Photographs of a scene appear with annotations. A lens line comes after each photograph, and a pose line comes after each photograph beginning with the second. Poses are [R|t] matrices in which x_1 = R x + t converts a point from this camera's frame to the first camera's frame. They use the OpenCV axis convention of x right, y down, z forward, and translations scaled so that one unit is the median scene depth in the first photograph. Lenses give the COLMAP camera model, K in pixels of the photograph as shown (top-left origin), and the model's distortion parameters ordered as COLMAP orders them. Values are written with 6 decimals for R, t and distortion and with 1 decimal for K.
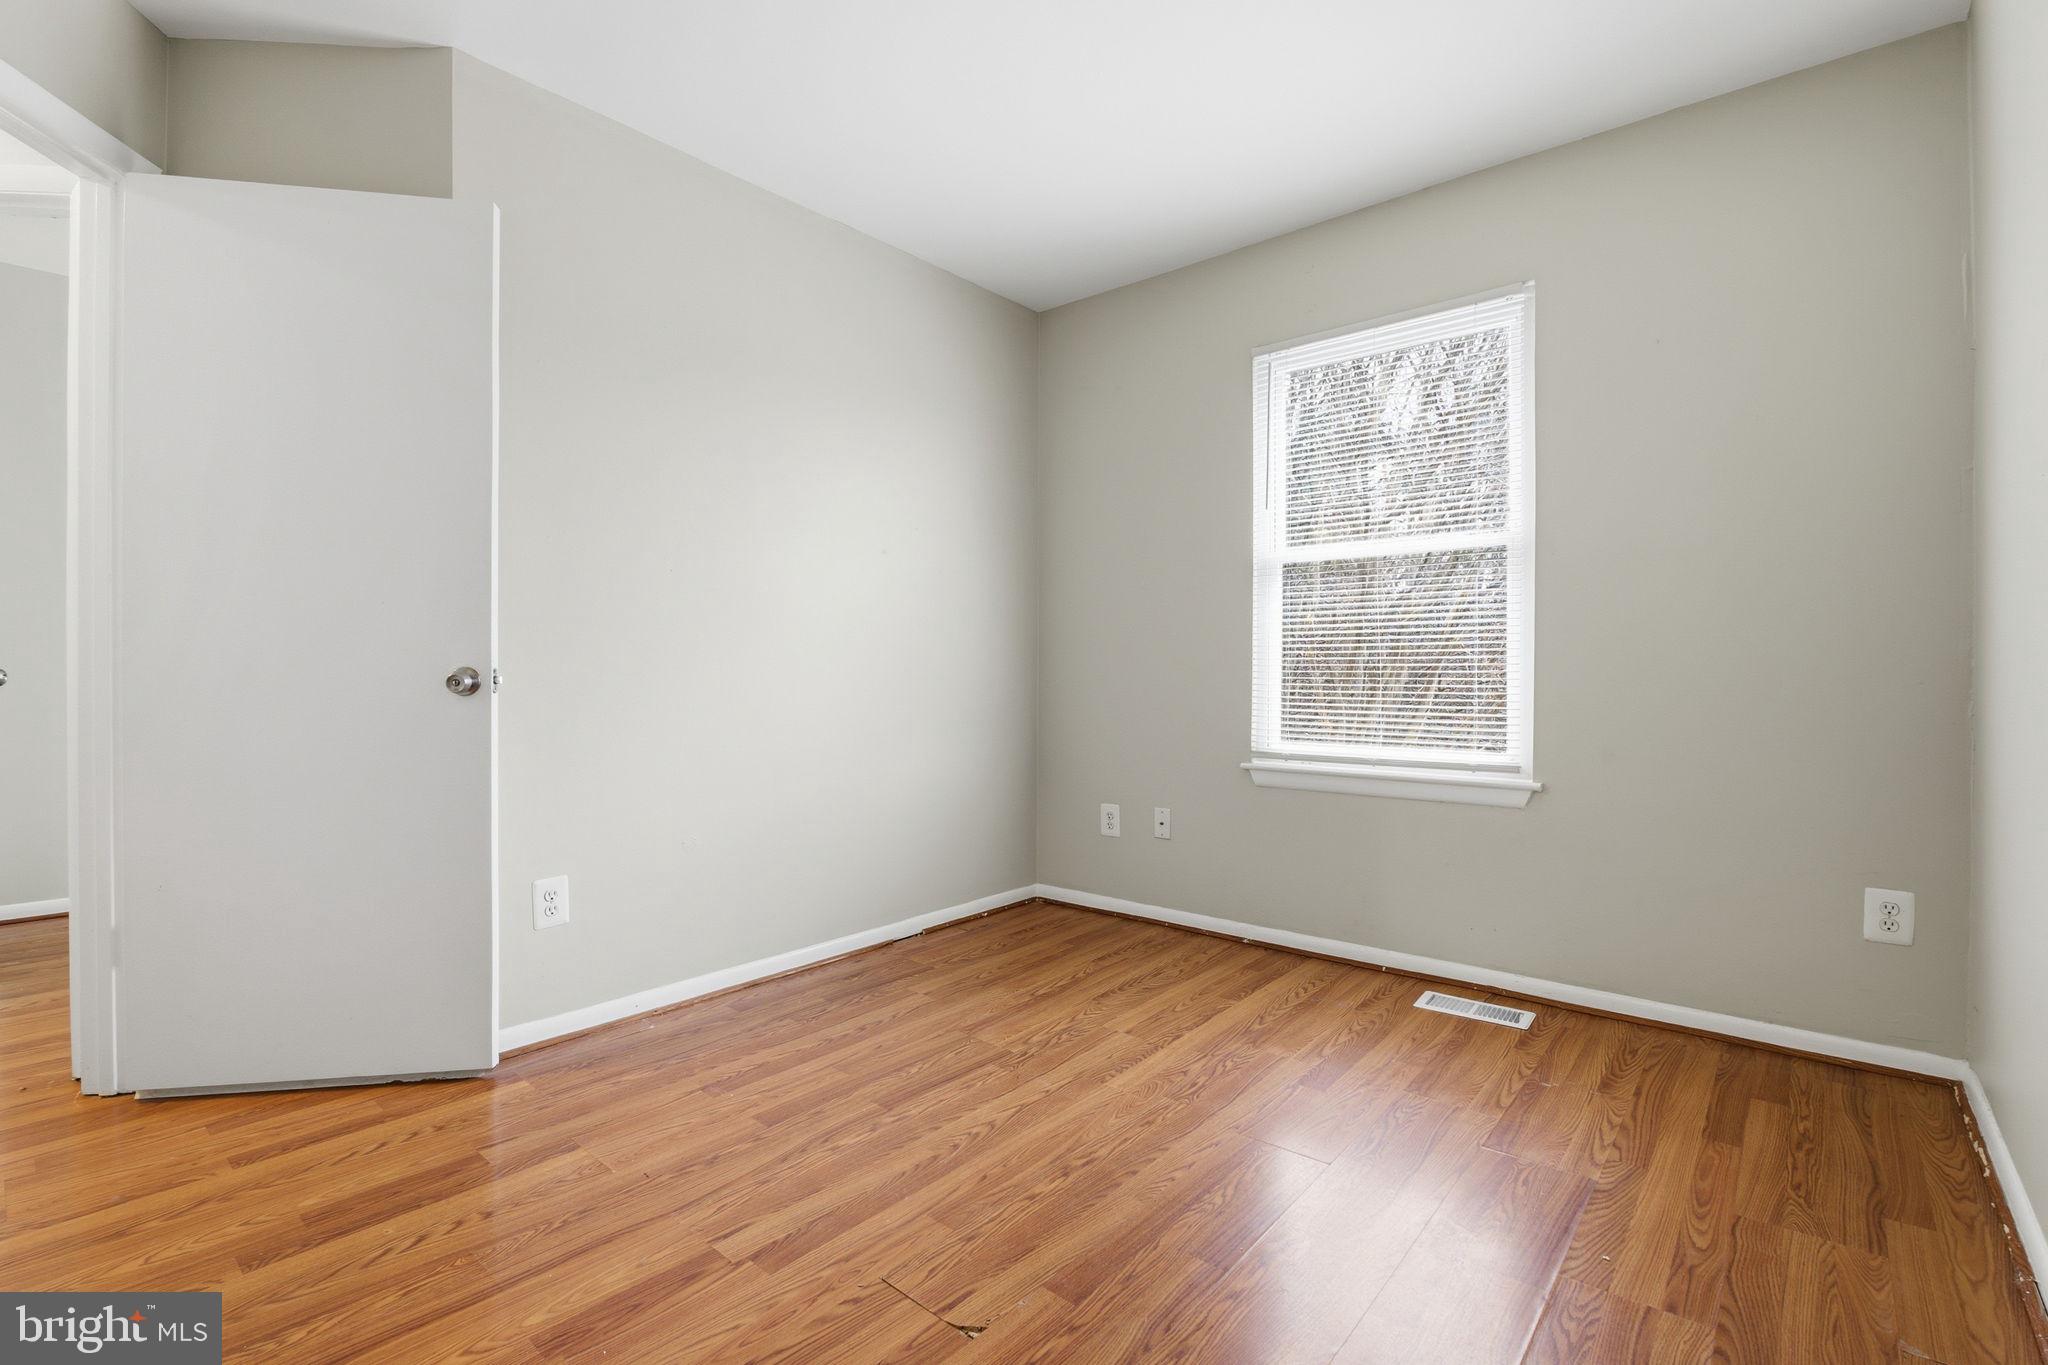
lens RADIAL K [[926.6, 0, 1019.5], [0, 926.6, 676.7], [0, 0, 1]] dist [-0.017078, -0.000593]
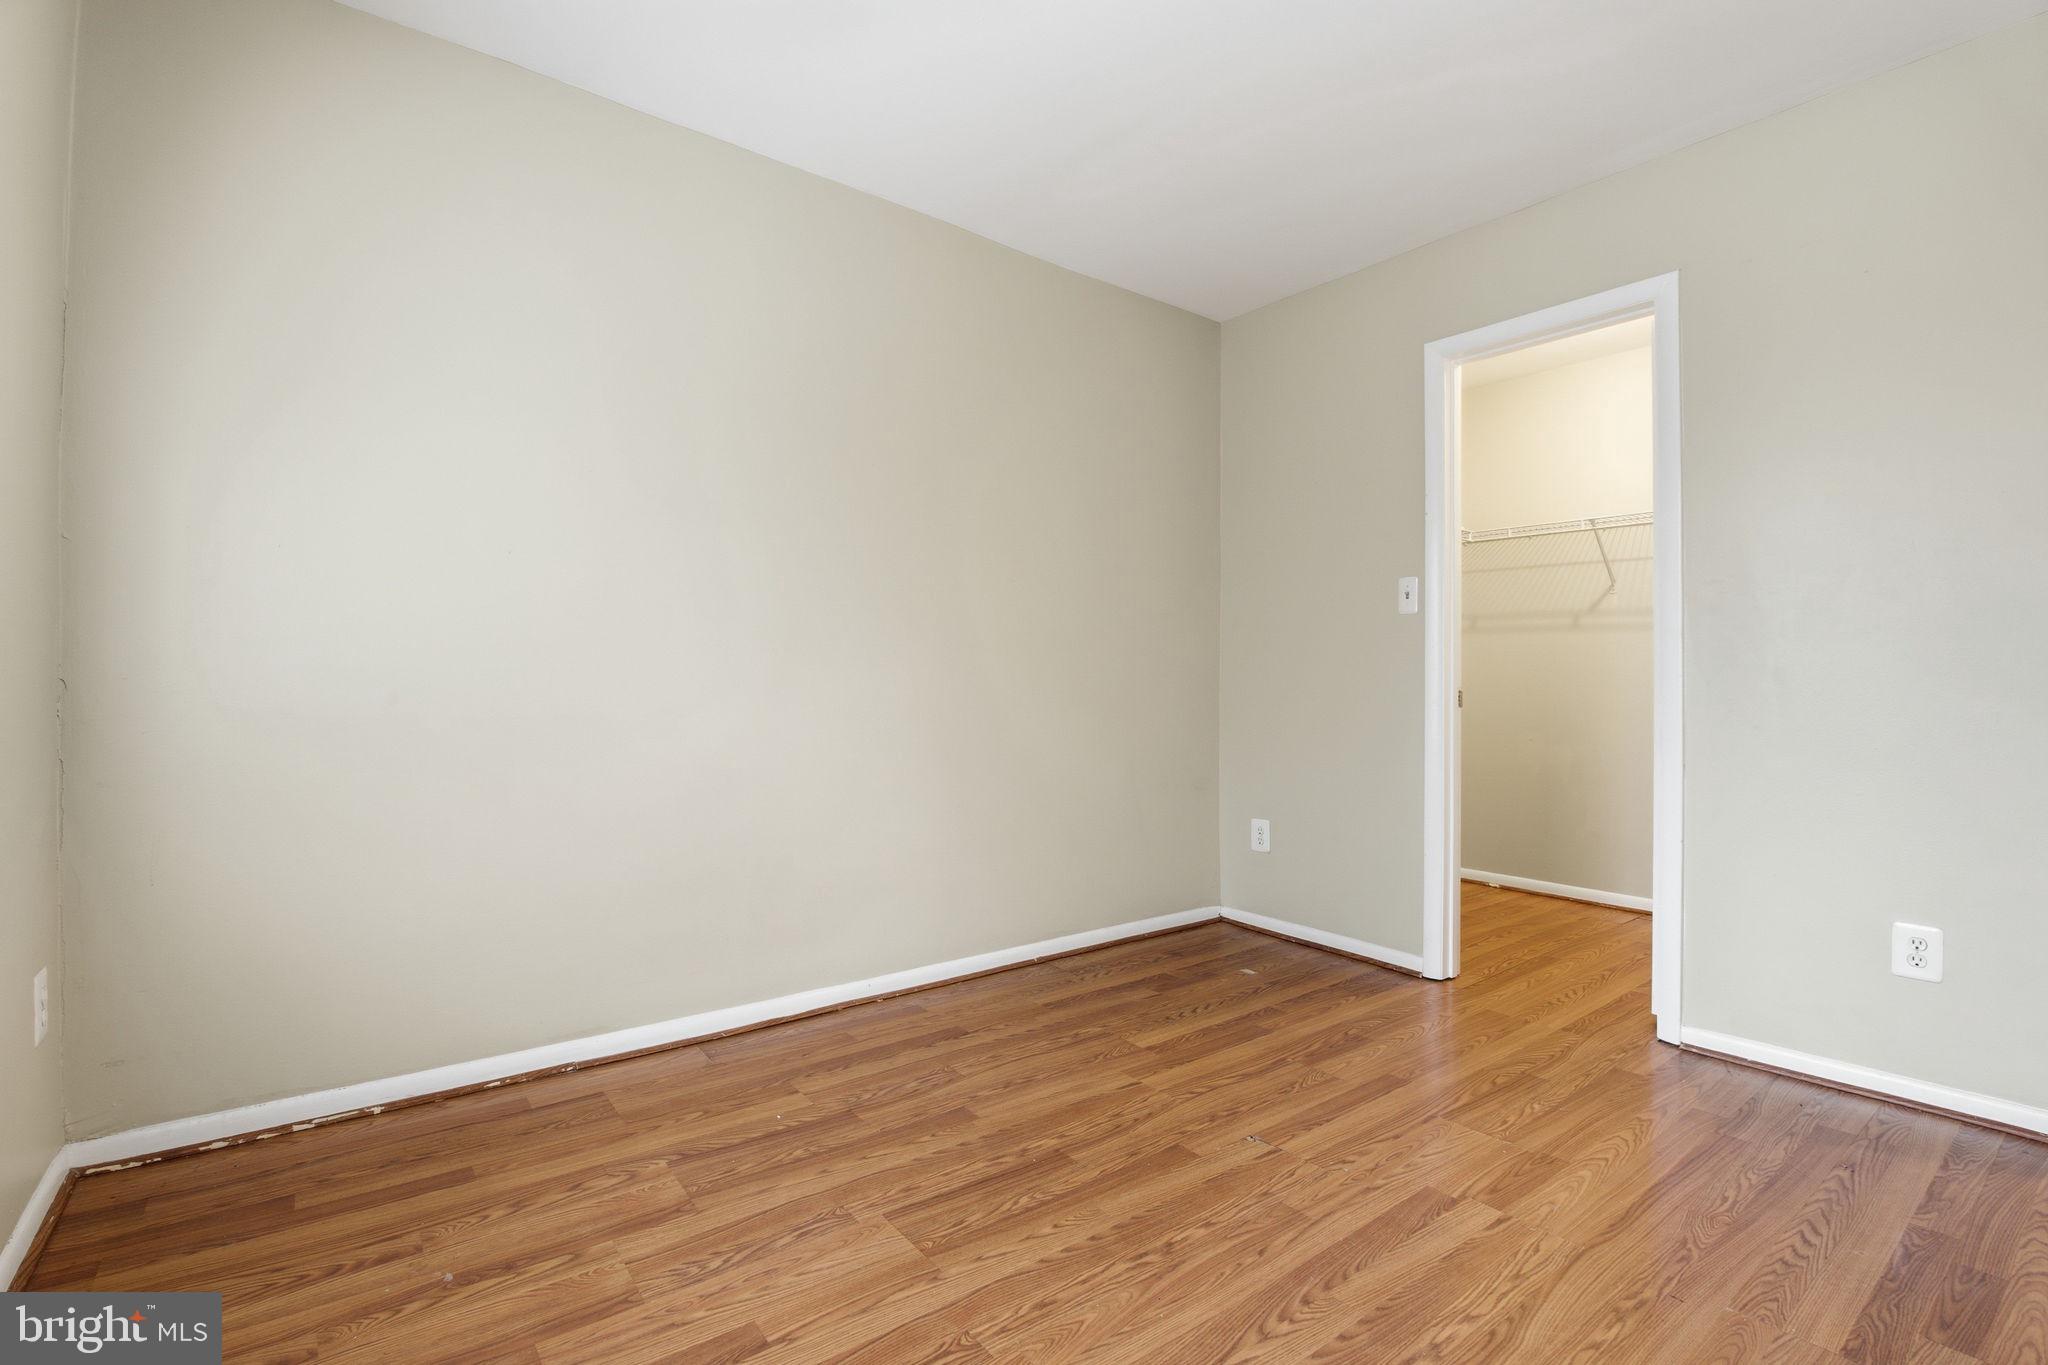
lens RADIAL K [[921.1, 0, 996.5], [0, 921.1, 667.7], [0, 0, 1]] dist [-0.018062, -0.000159]
pose [[-0.974468, -0.002251, 0.224515, 0.010796], [-0.004881, 0.999926, -0.011160, -0.013722], [-0.224473, -0.011971, -0.974407, 1.394469]]
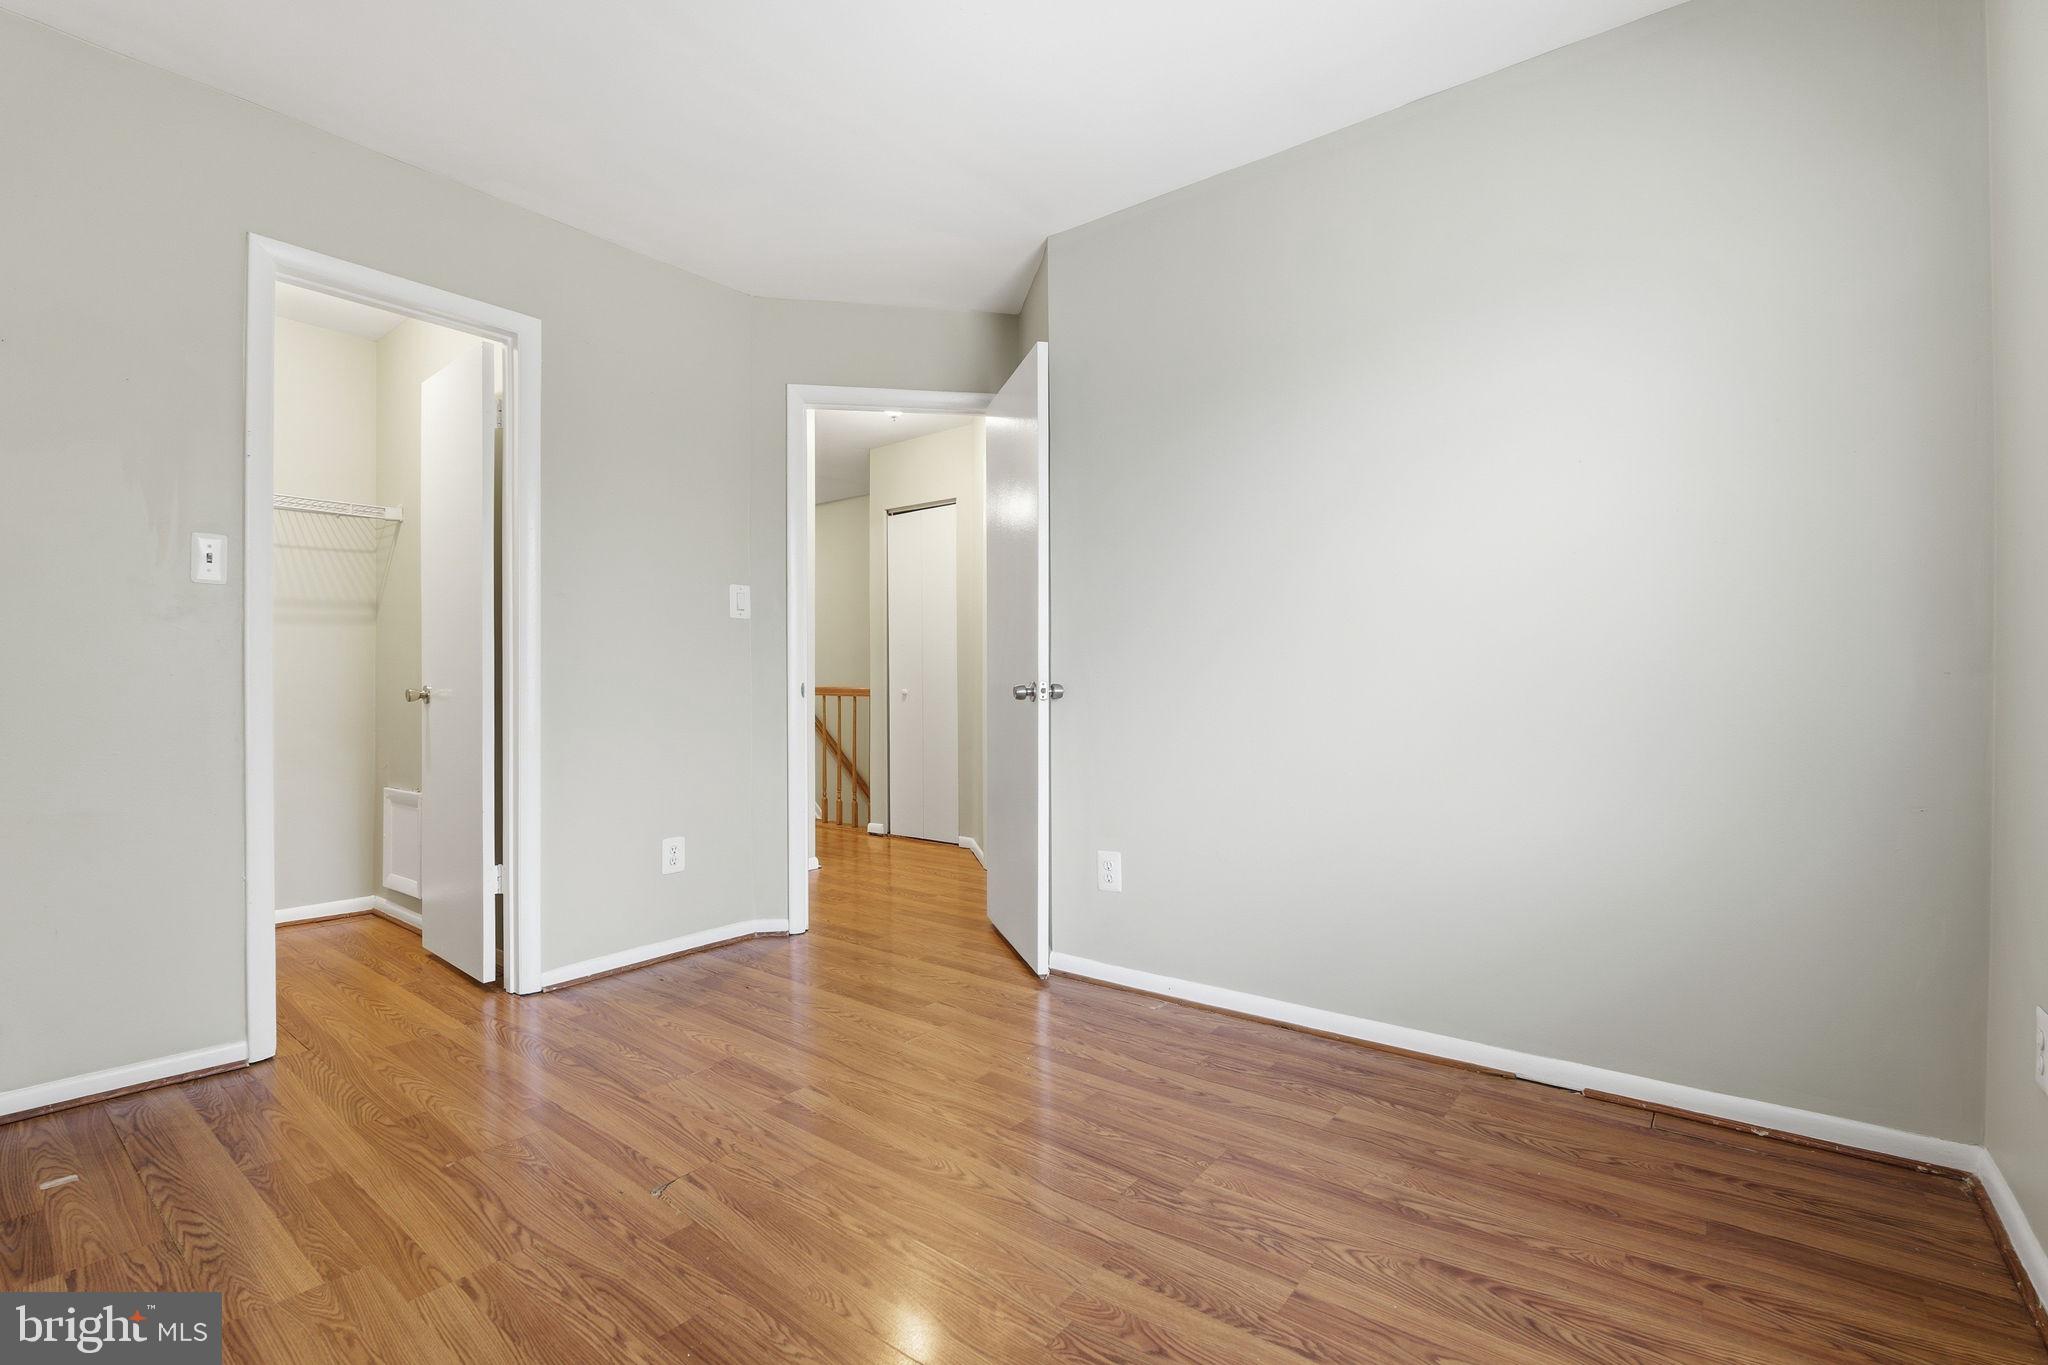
lens RADIAL K [[926.6, 0, 1019.5], [0, 926.6, 676.7], [0, 0, 1]] dist [-0.017078, -0.000593]
pose [[0.040792, -0.006897, -0.999144, 0.705446], [-0.002555, 0.999972, -0.007007, -0.006644], [0.999164, 0.002839, 0.040773, 0.803129]]
